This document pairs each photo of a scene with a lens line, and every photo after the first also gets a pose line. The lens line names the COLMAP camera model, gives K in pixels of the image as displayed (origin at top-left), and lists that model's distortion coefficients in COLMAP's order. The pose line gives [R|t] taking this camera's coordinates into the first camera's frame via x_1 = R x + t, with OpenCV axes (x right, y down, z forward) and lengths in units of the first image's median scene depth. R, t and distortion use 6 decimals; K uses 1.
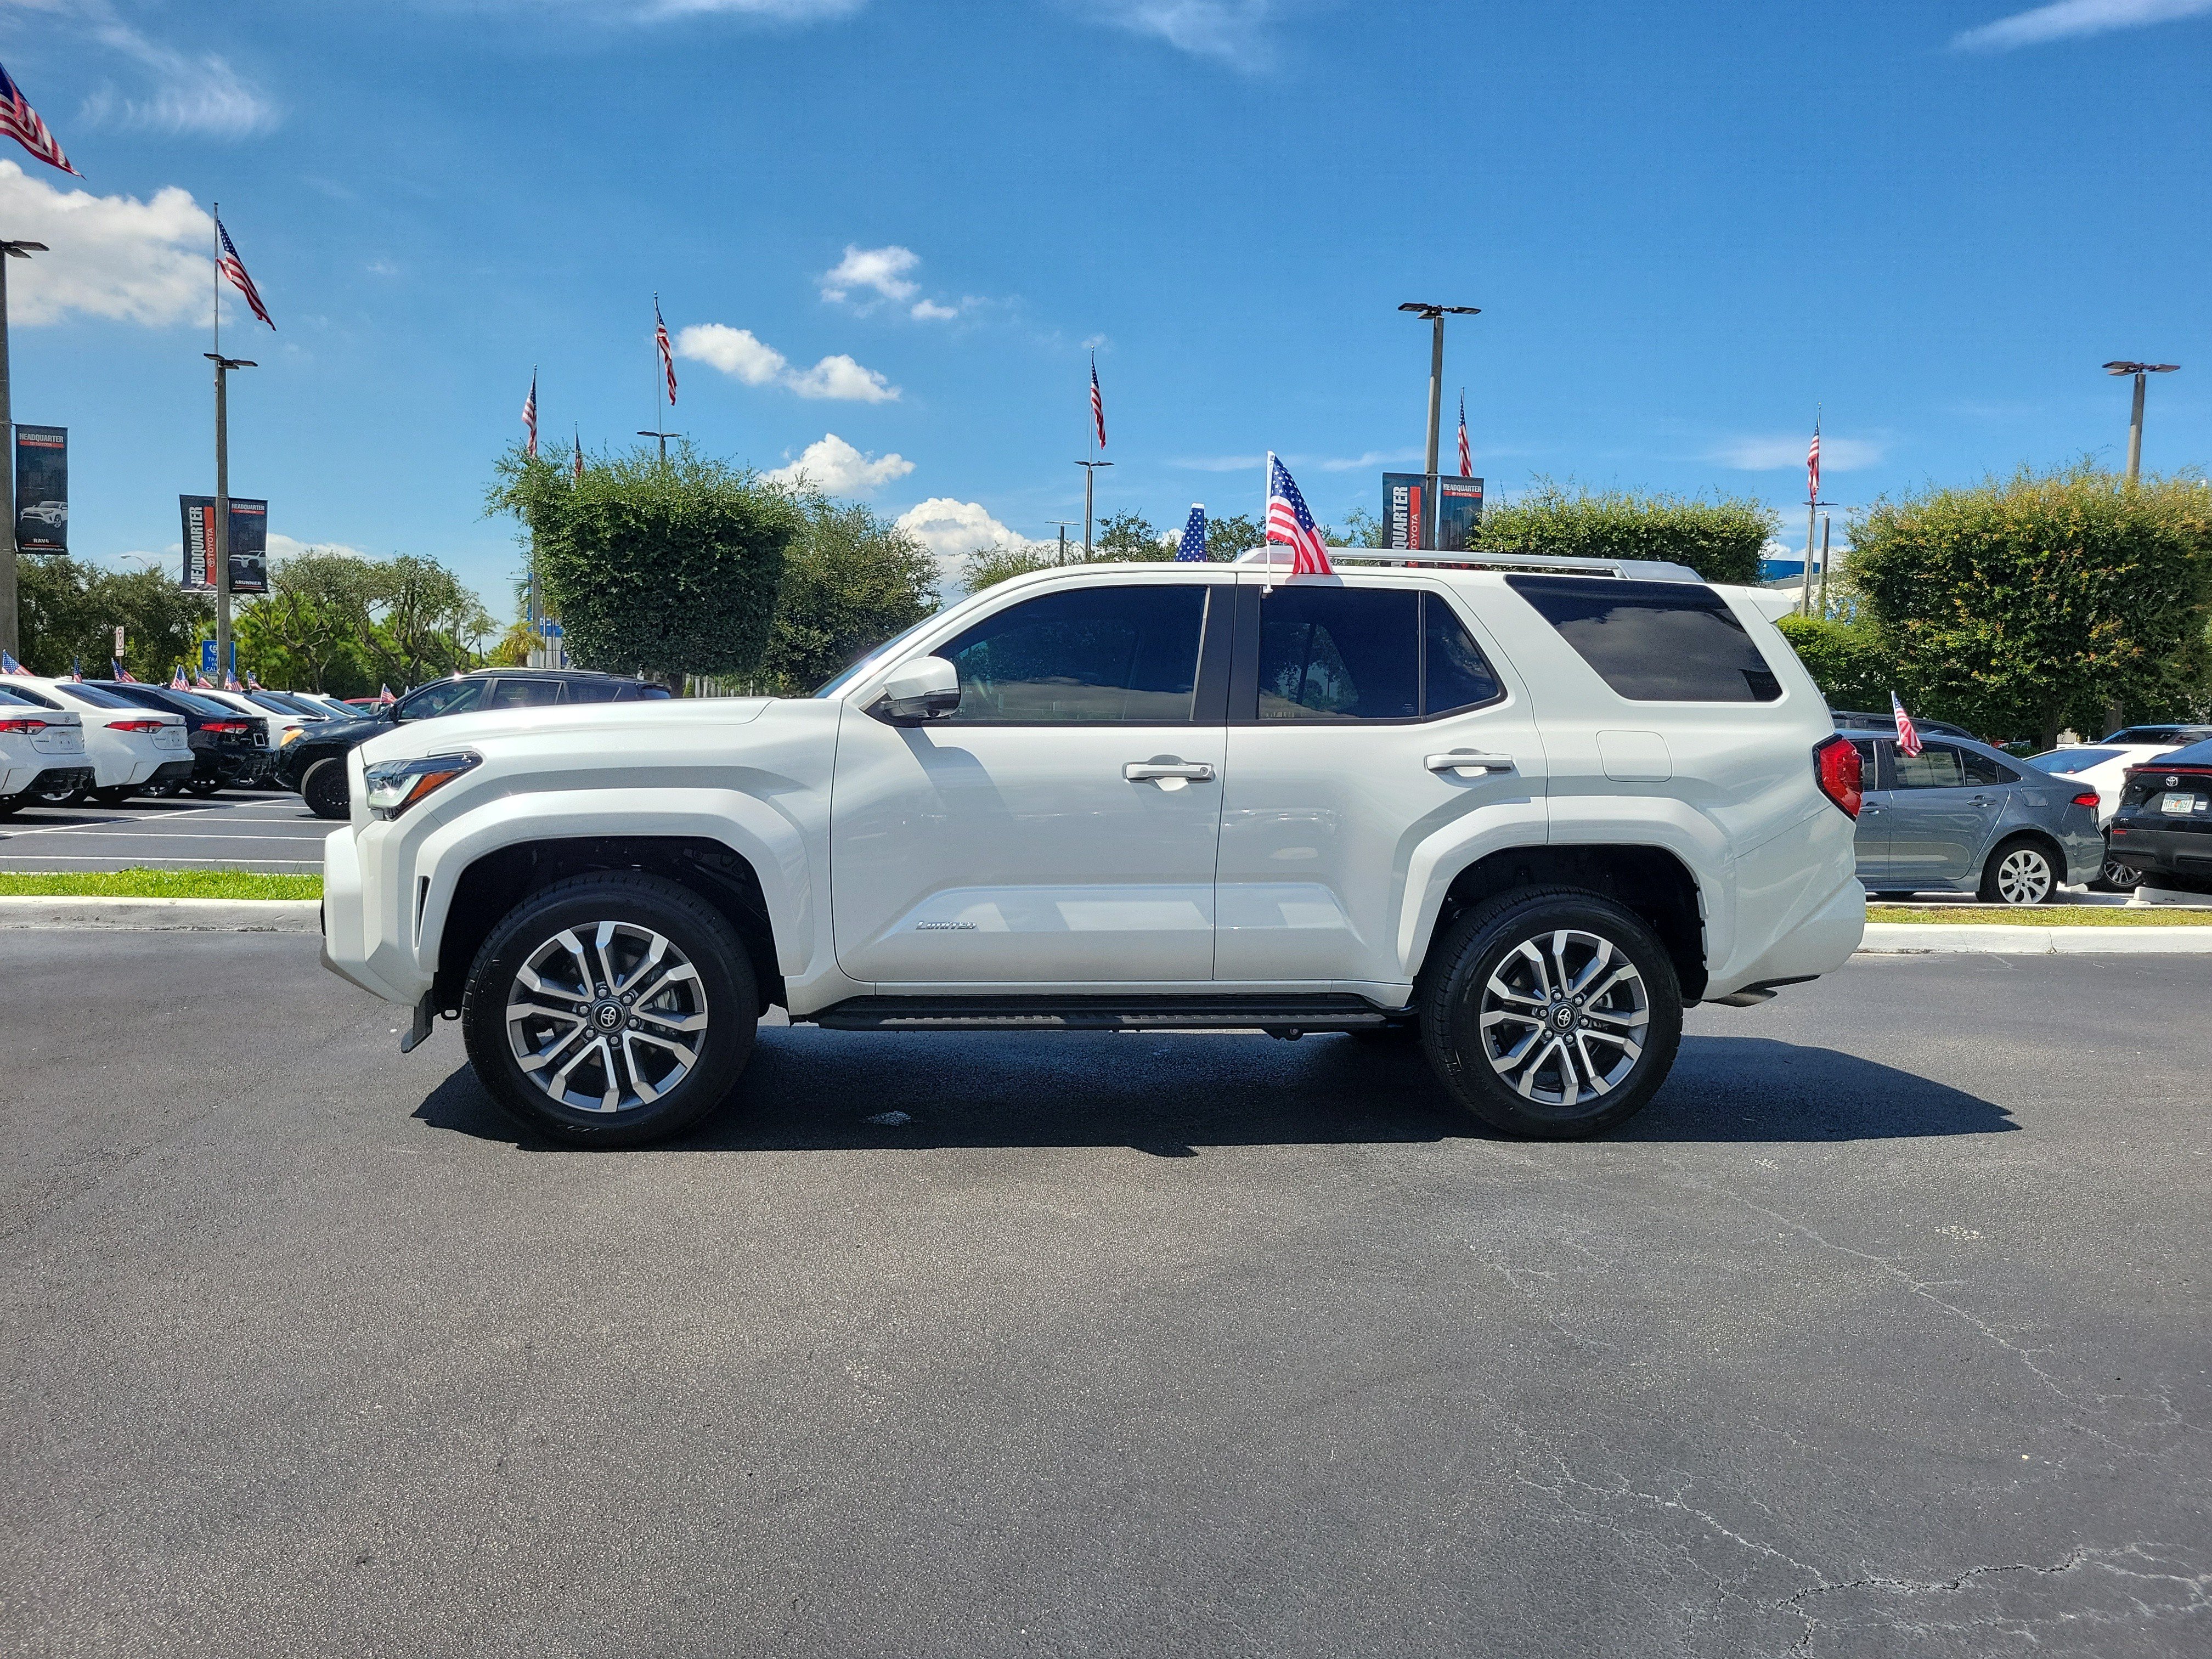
lens RADIAL K [[1673.4, 0, 1115.9], [0, 1673.4, 811.8], [0, 0, 1]] dist [0.043223, -0.033918]
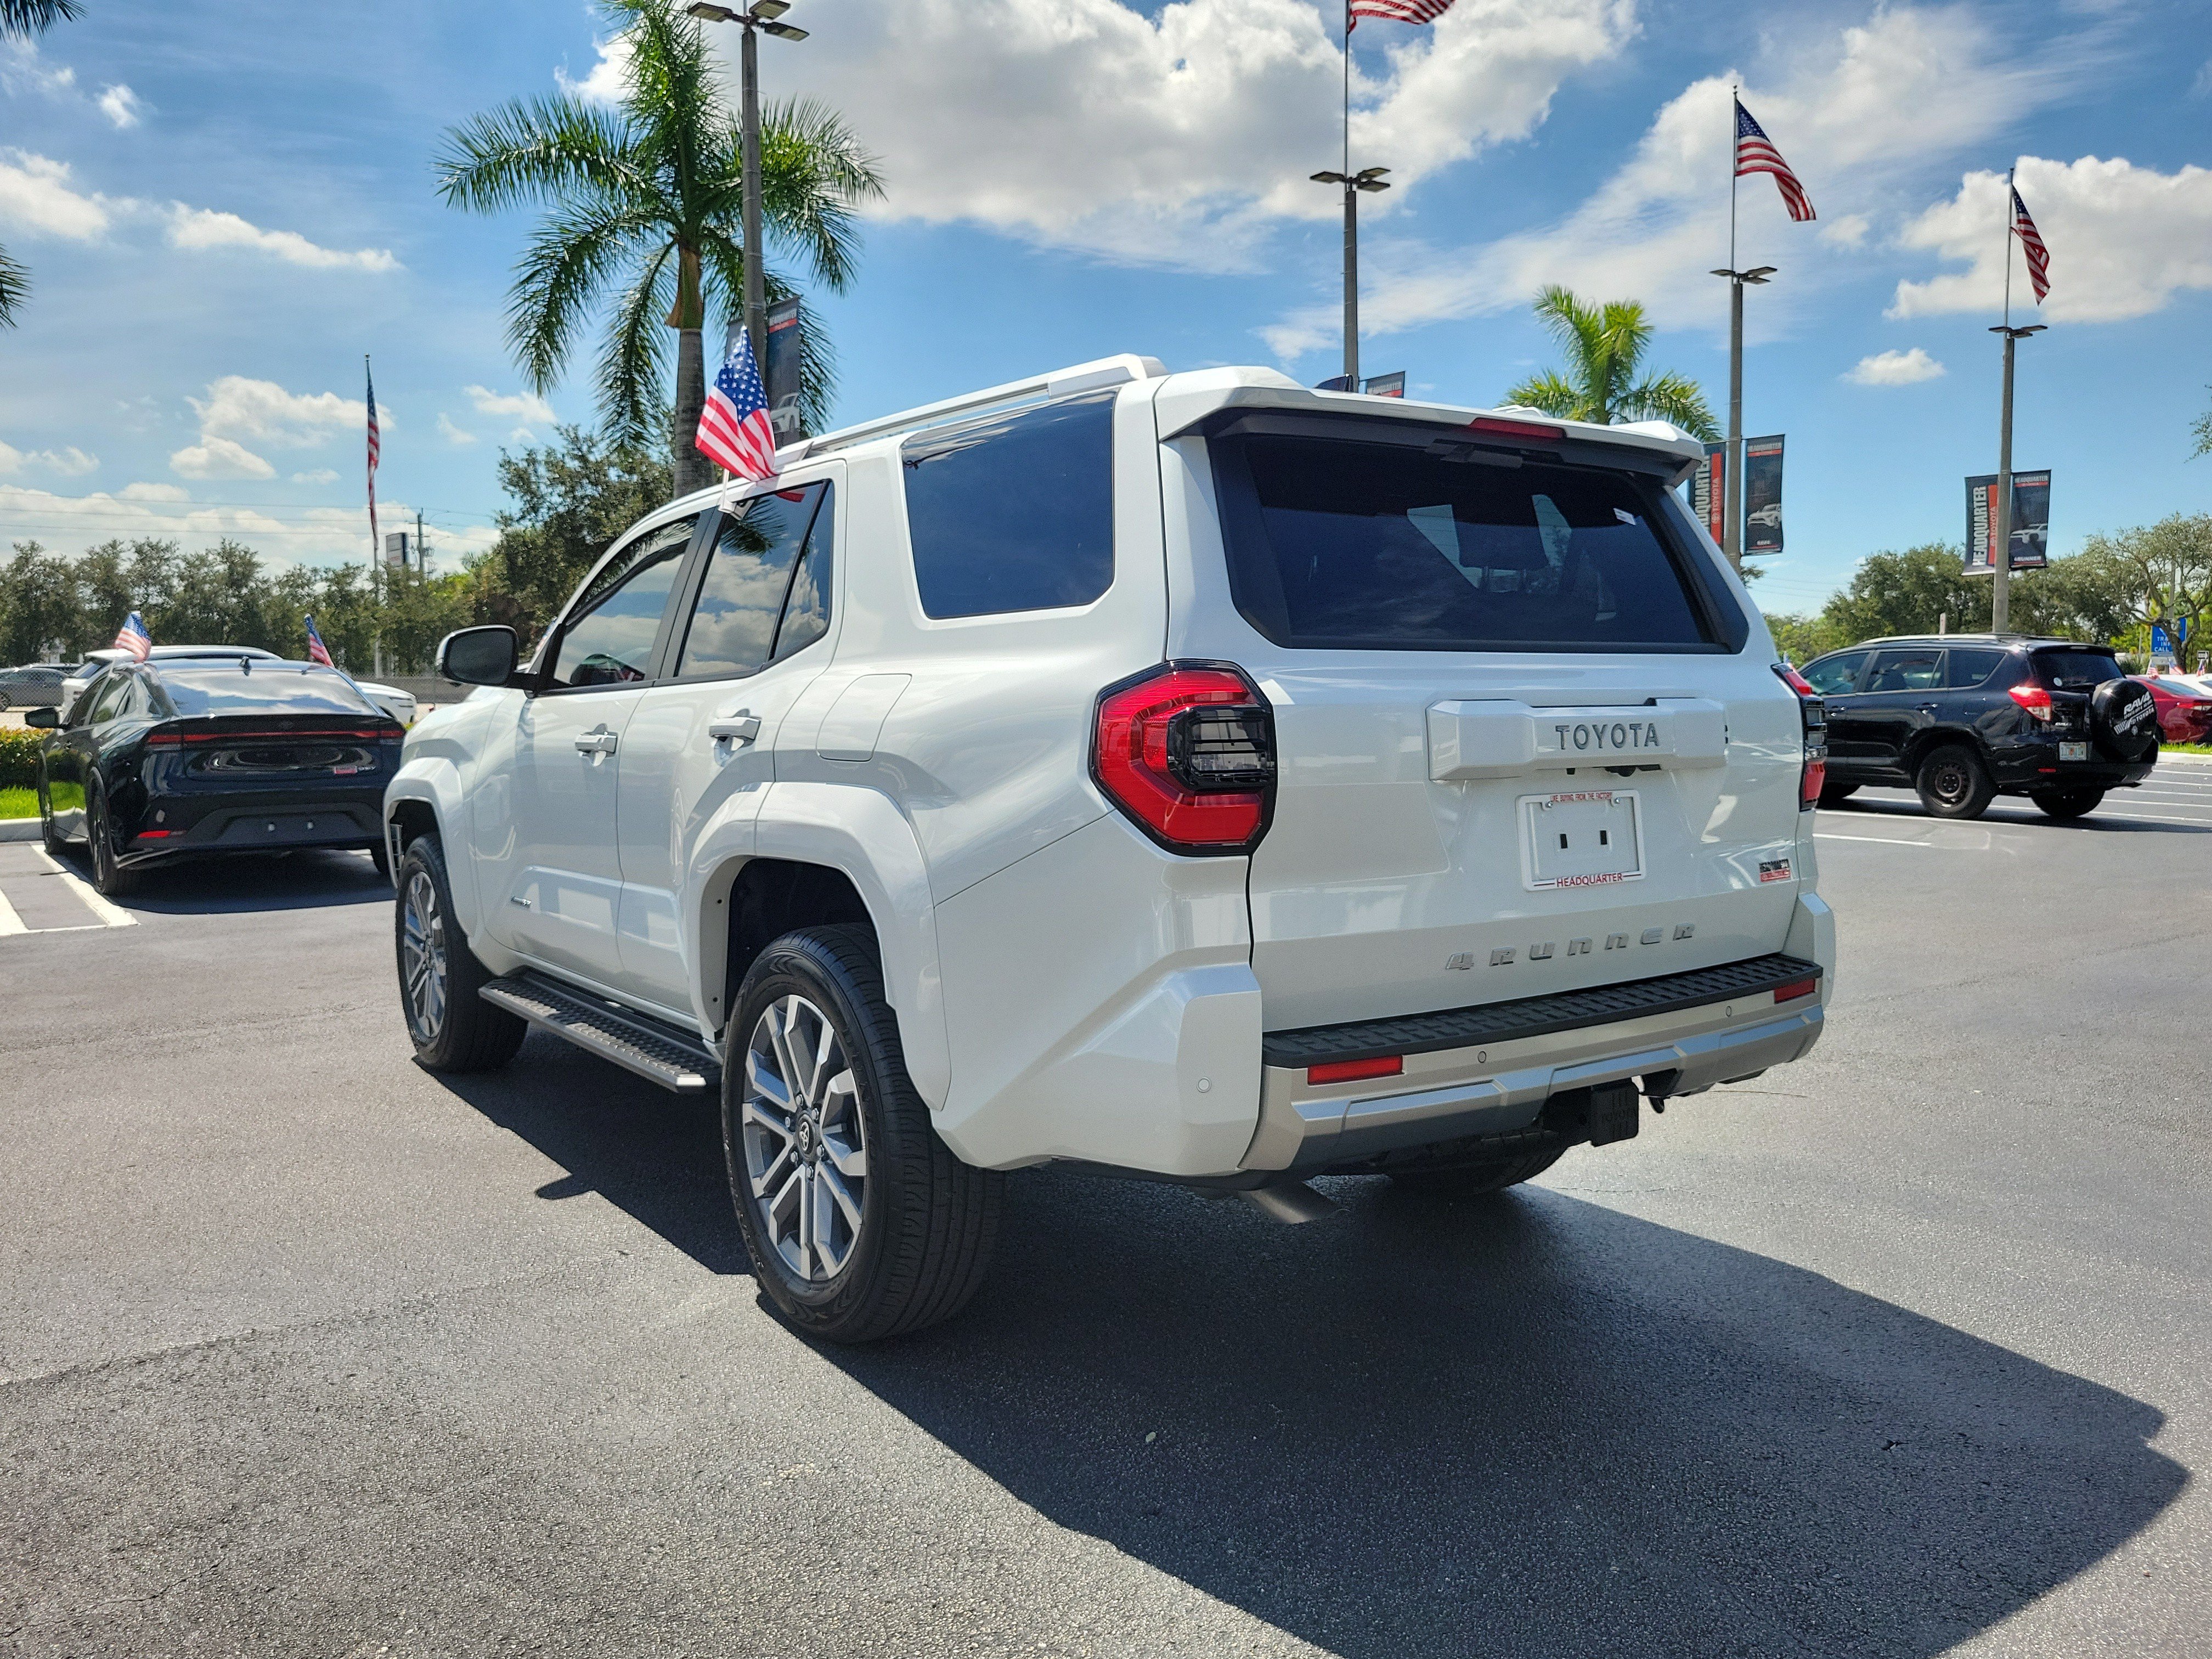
lens RADIAL K [[1673.4, 0, 1090.8], [0, 1673.4, 816.4], [0, 0, 1]] dist [0.043223, -0.033918]
pose [[0.446809, 0.037082, -0.893861, 0.138833], [-0.027726, 0.999235, 0.027594, -0.002720], [0.894200, 0.012454, 0.447495, 0.129805]]
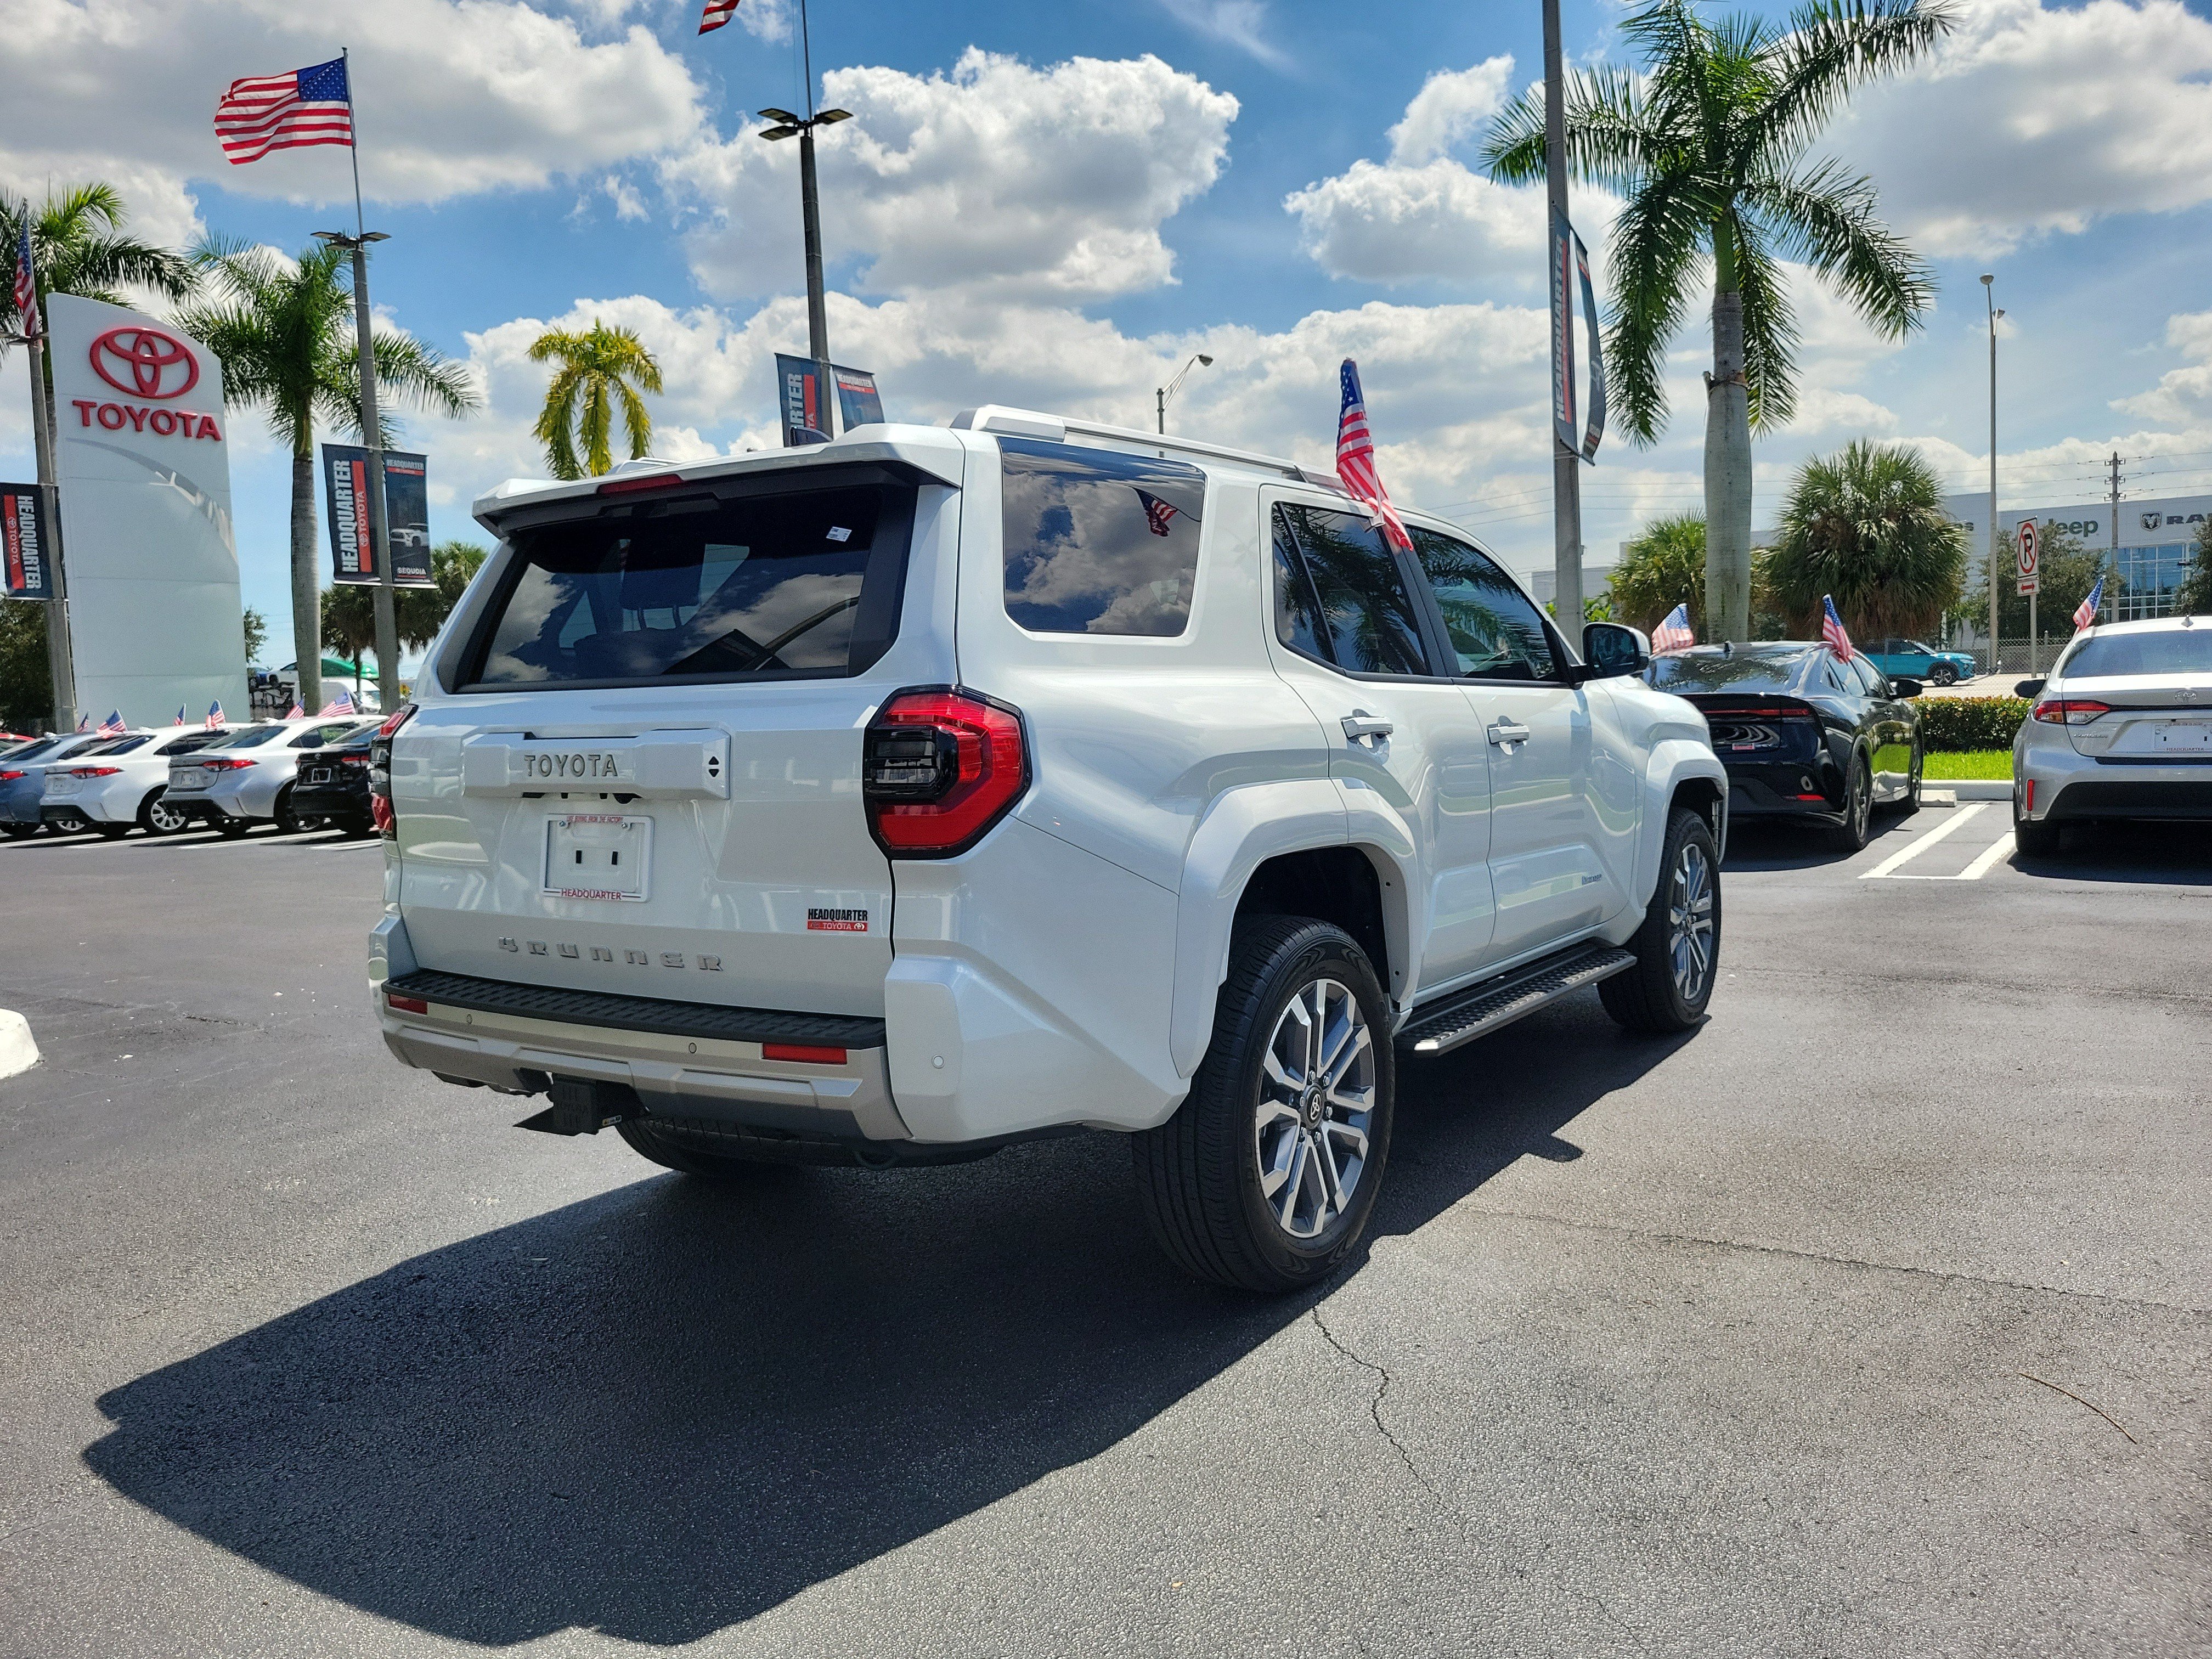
lens RADIAL K [[1673.4, 0, 1118.0], [0, 1673.4, 798.9], [0, 0, 1]] dist [0.043223, -0.033918]
pose [[-0.677283, 0.041086, -0.734575, 0.122972], [-0.023547, 0.996717, 0.077459, -0.011449], [0.735346, 0.069759, -0.674092, 0.279658]]
